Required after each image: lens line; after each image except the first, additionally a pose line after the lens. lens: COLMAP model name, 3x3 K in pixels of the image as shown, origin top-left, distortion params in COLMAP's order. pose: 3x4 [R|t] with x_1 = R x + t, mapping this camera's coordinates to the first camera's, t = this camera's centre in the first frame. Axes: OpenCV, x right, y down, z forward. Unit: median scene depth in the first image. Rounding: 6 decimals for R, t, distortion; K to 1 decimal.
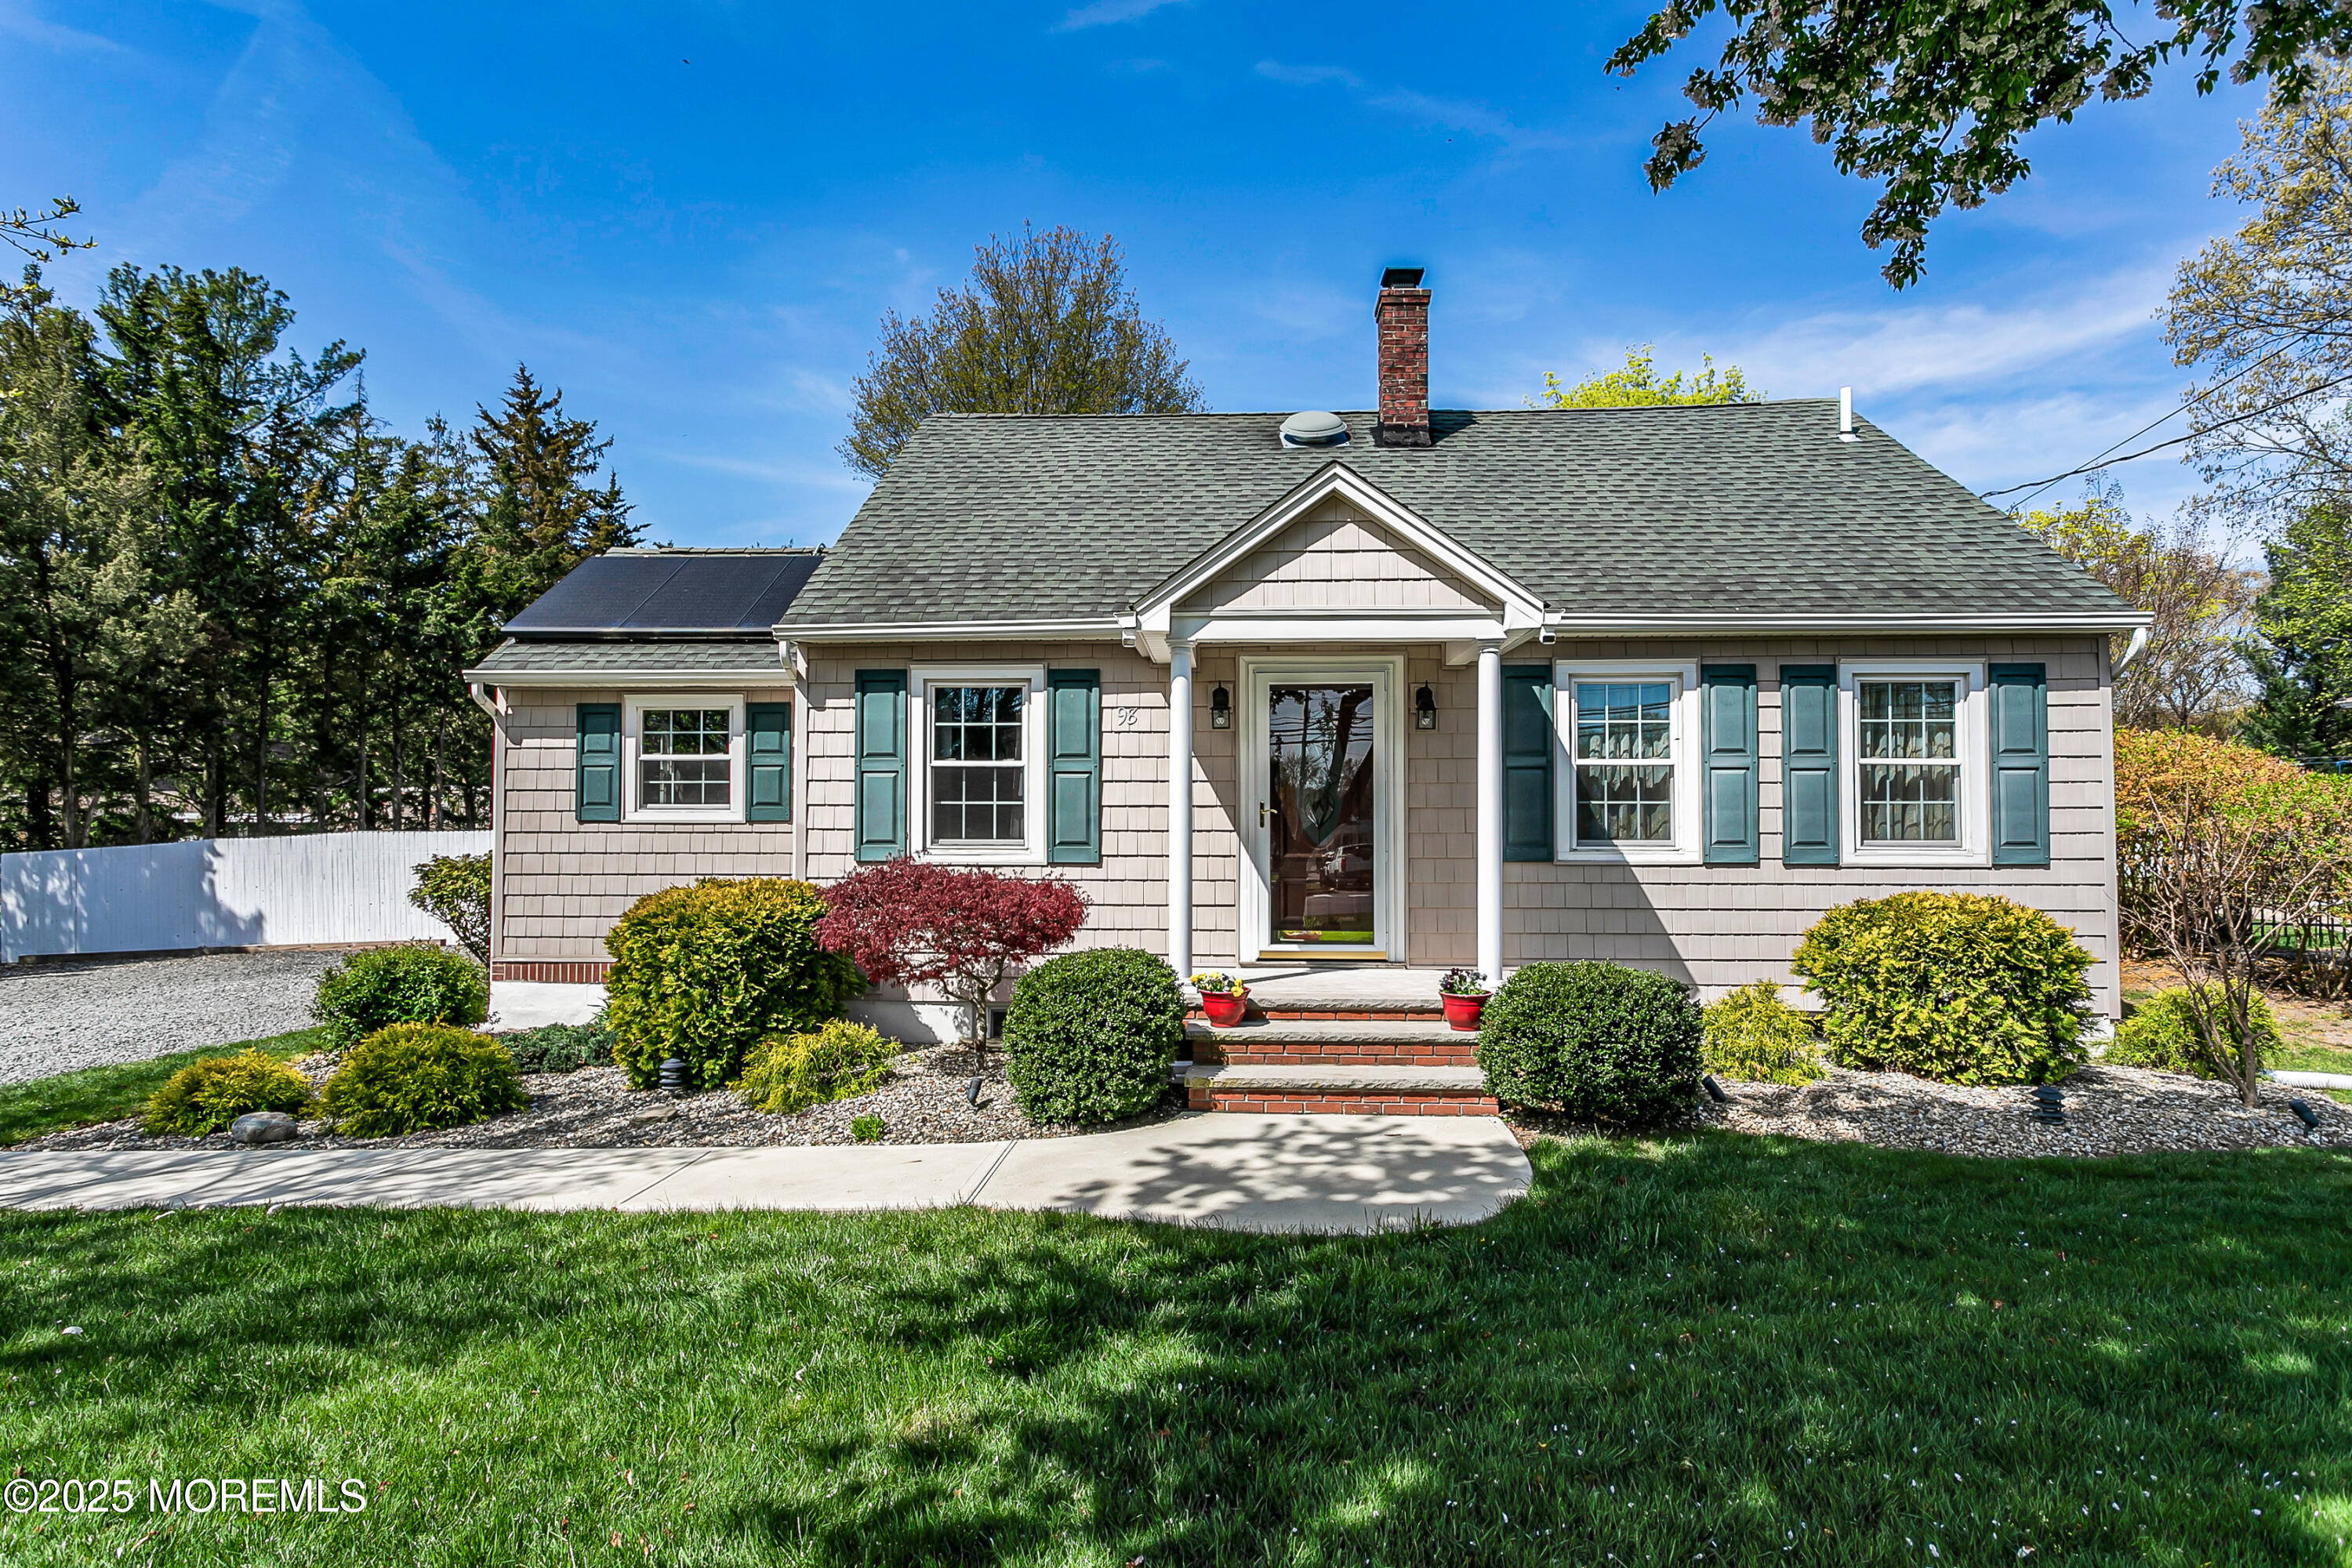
lens RADIAL K [[1237.8, 0, 1180.6], [0, 1237.8, 816.5], [0, 0, 1]] dist [-0.000850, 0.000151]
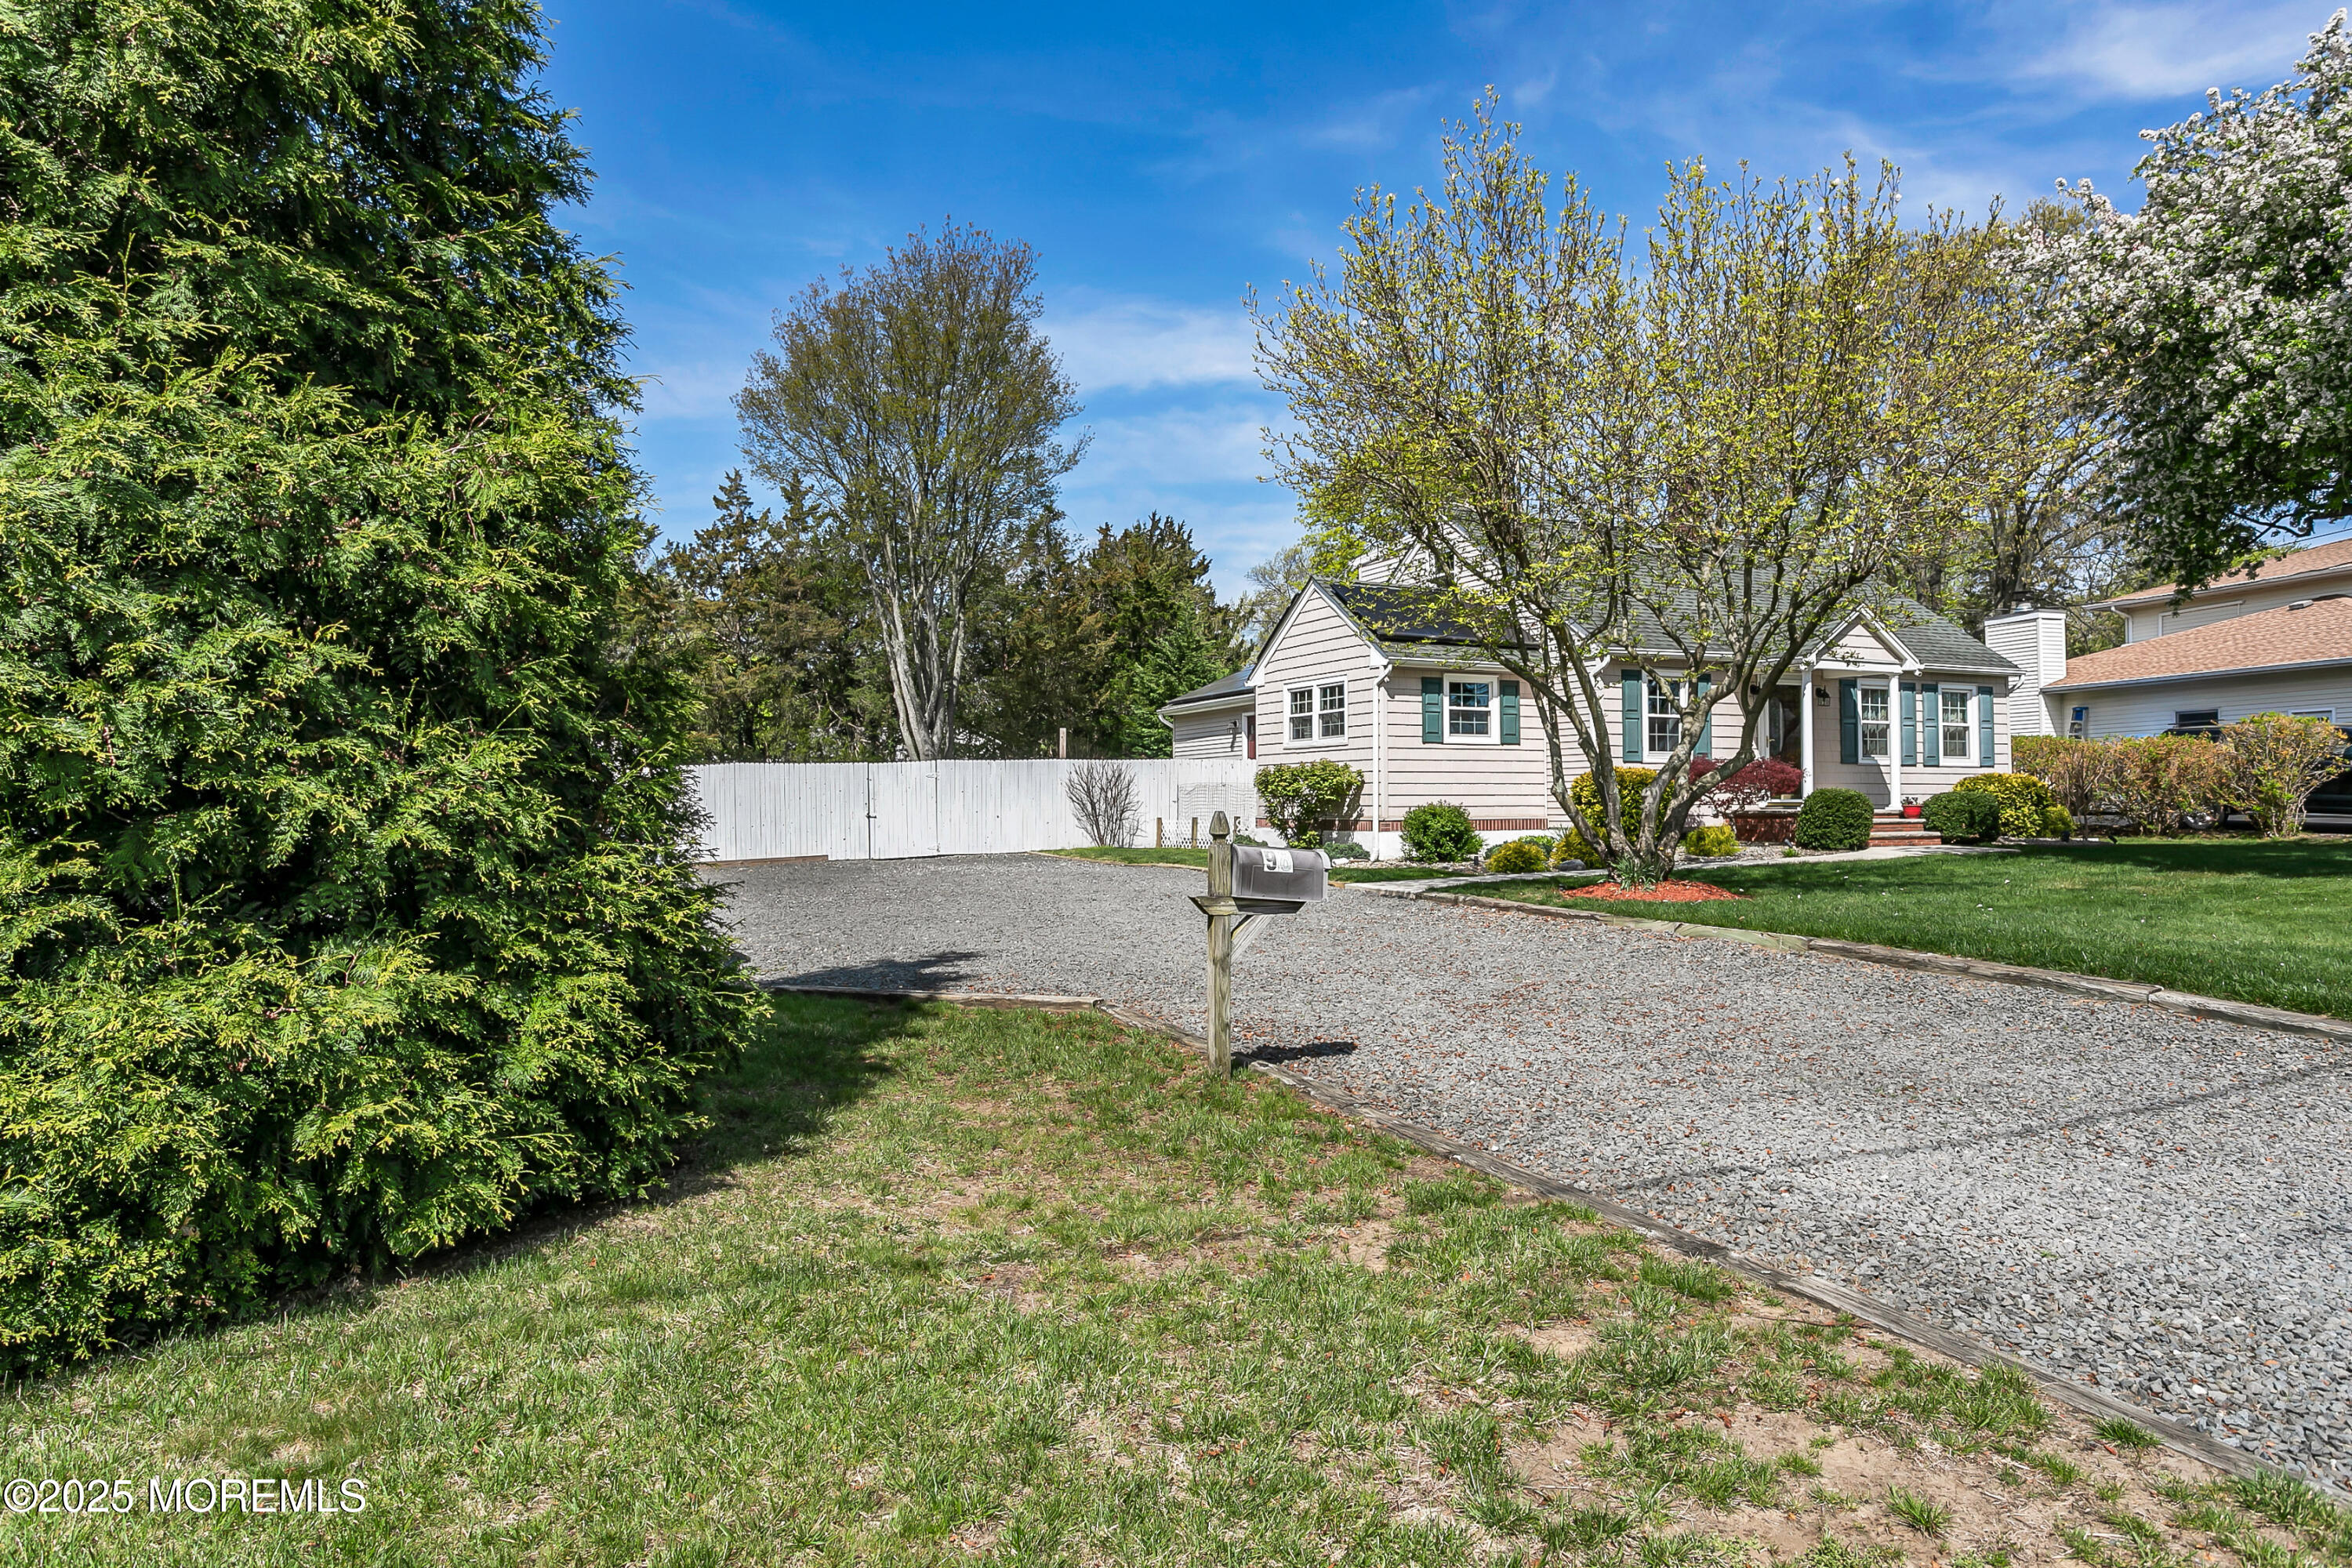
lens RADIAL K [[1537.0, 0, 1190.6], [0, 1537.0, 775.1], [0, 0, 1]] dist [0.004009, 0.003875]
pose [[0.871827, 0.005909, 0.489779, -2.190631], [0.001317, 0.999895, -0.014407, 0.096676], [-0.489813, 0.013205, 0.871728, -0.908451]]
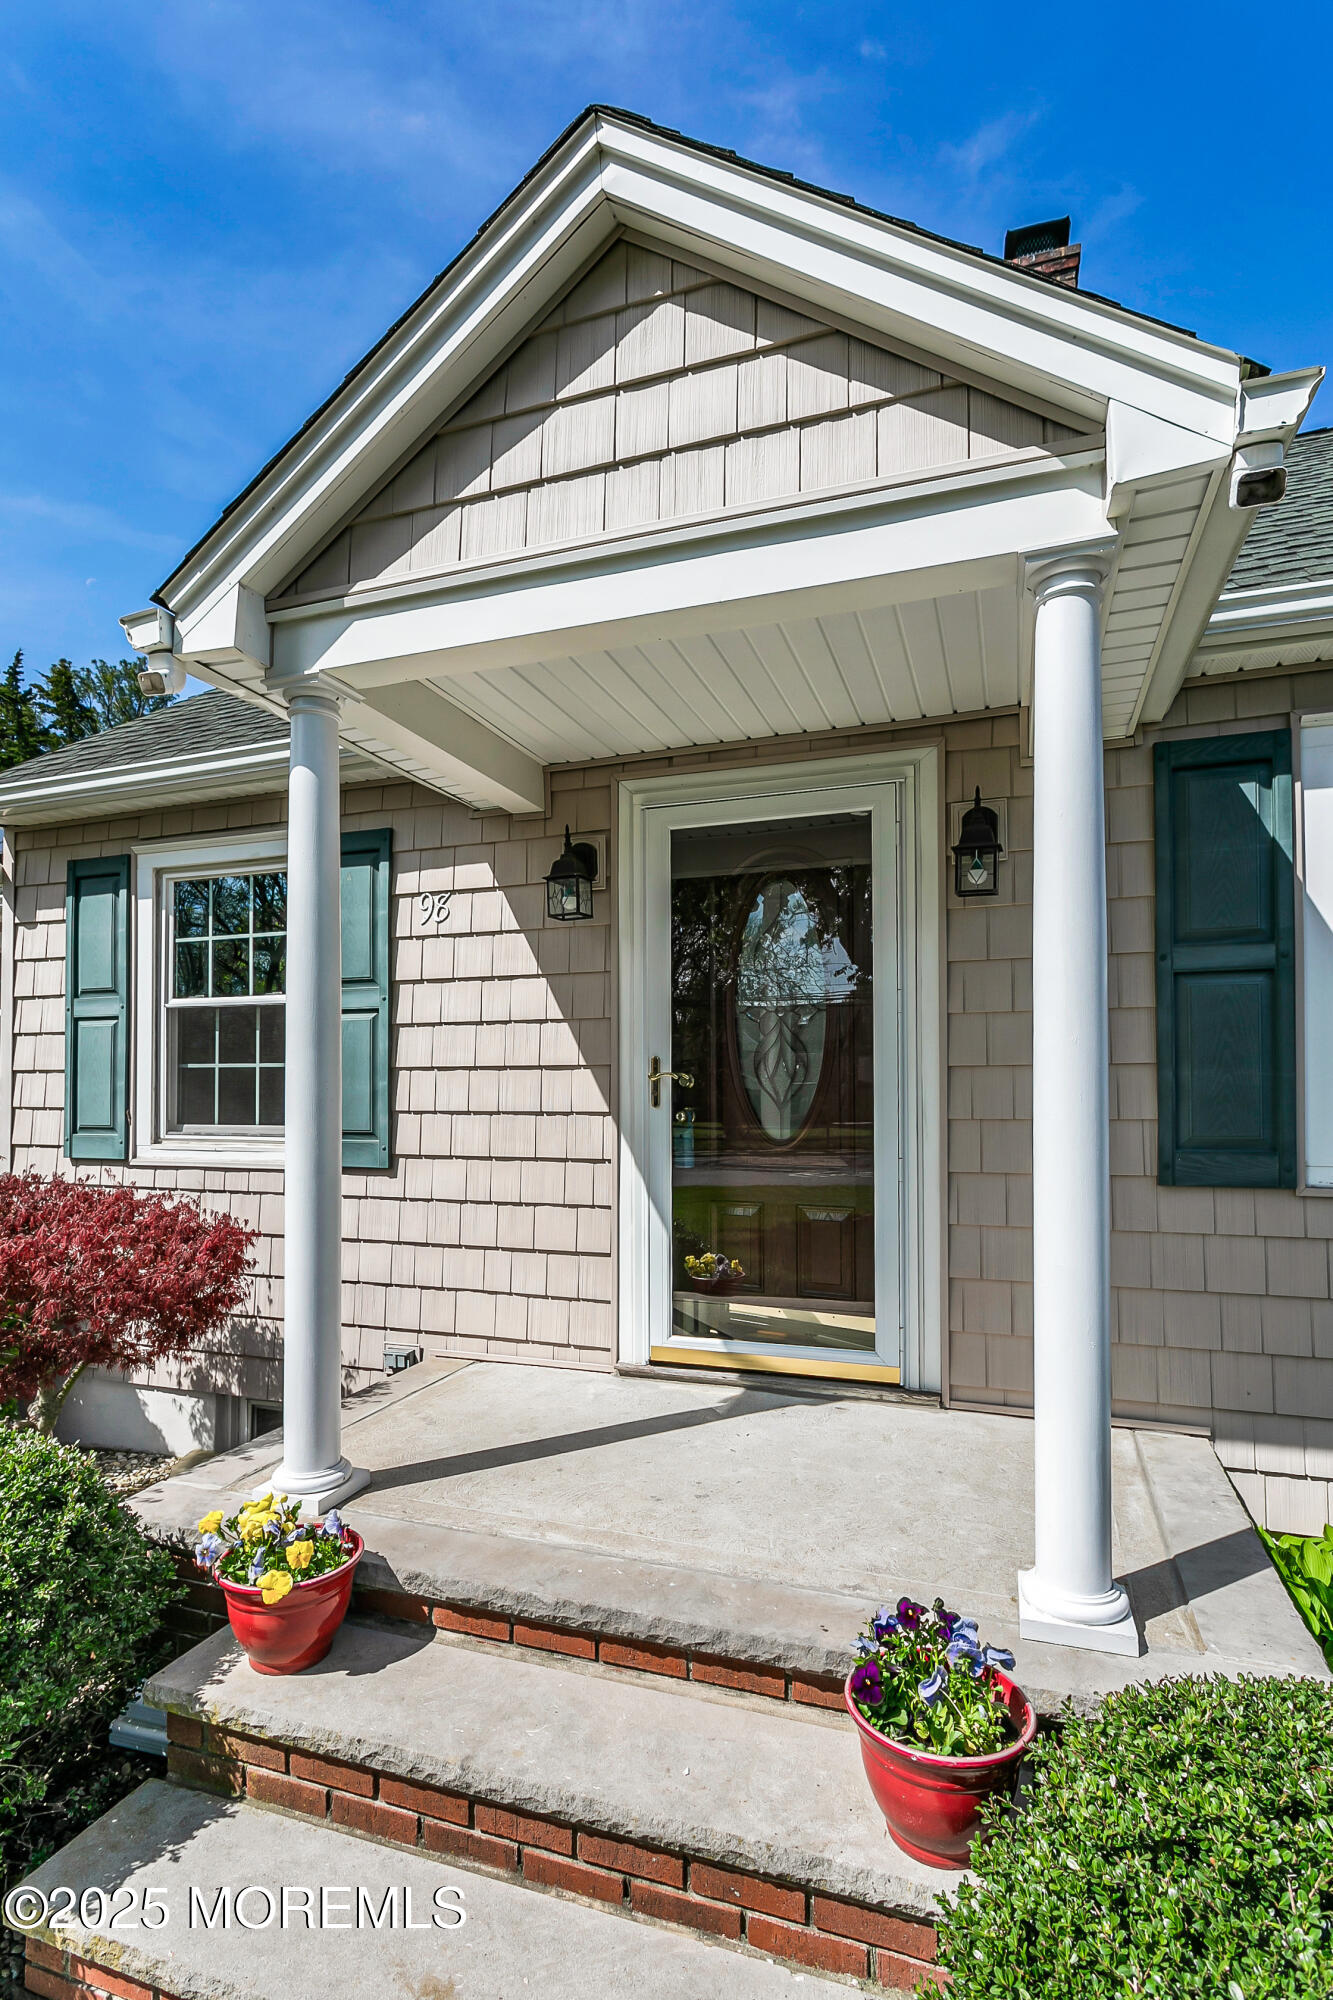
lens RADIAL K [[1004.0, 0, 668.7], [0, 1004.0, 1082.7], [0, 0, 1]] dist [0.006054, 0.000938]
pose [[0.960918, -0.006118, -0.276766, 0.184672], [0.006918, 0.999974, 0.001913, -0.002027], [0.276747, -0.003753, 0.960935, 0.590878]]
